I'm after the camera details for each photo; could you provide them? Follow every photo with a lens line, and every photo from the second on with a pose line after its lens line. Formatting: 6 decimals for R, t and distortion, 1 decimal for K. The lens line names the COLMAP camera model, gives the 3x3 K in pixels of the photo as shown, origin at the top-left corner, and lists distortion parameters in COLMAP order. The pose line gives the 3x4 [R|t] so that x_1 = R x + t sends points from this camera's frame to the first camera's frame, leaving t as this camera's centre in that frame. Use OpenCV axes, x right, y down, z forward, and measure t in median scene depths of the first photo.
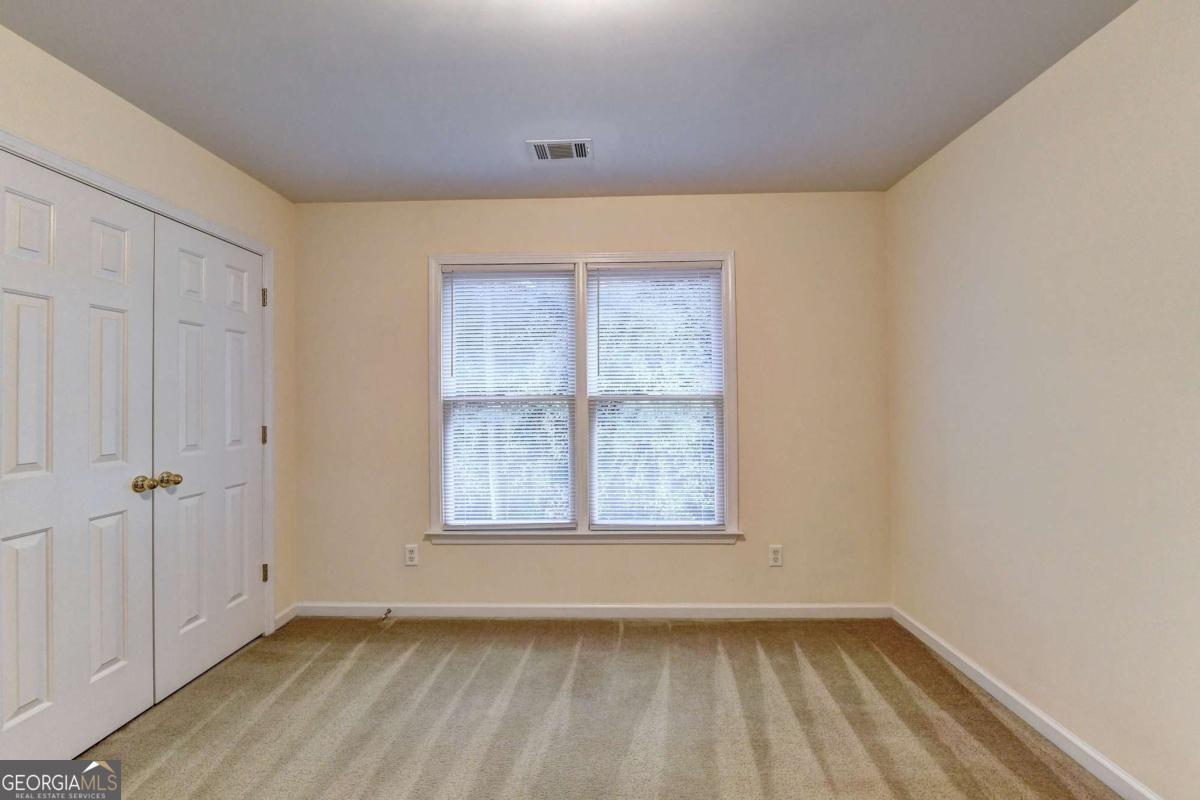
lens RADIAL K [[473.6, 0, 604.2], [0, 473.6, 395.2], [0, 0, 1]] dist [-0.008118, -0.000926]
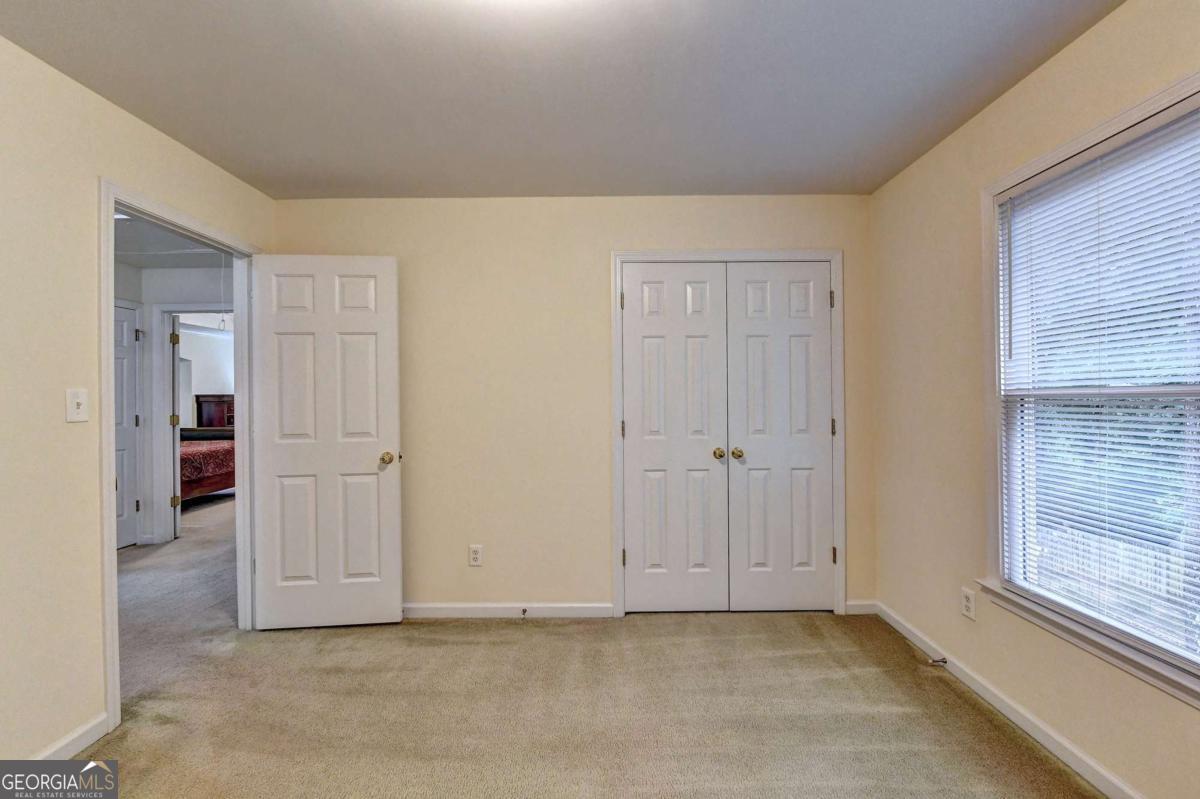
lens RADIAL K [[473.6, 0, 604.2], [0, 473.6, 394.7], [0, 0, 1]] dist [-0.008118, -0.000926]
pose [[0.022131, 0.002432, -0.999752, 0.365113], [0.017542, 0.999842, 0.002820, -0.001834], [0.999601, -0.017600, 0.022085, 0.480069]]
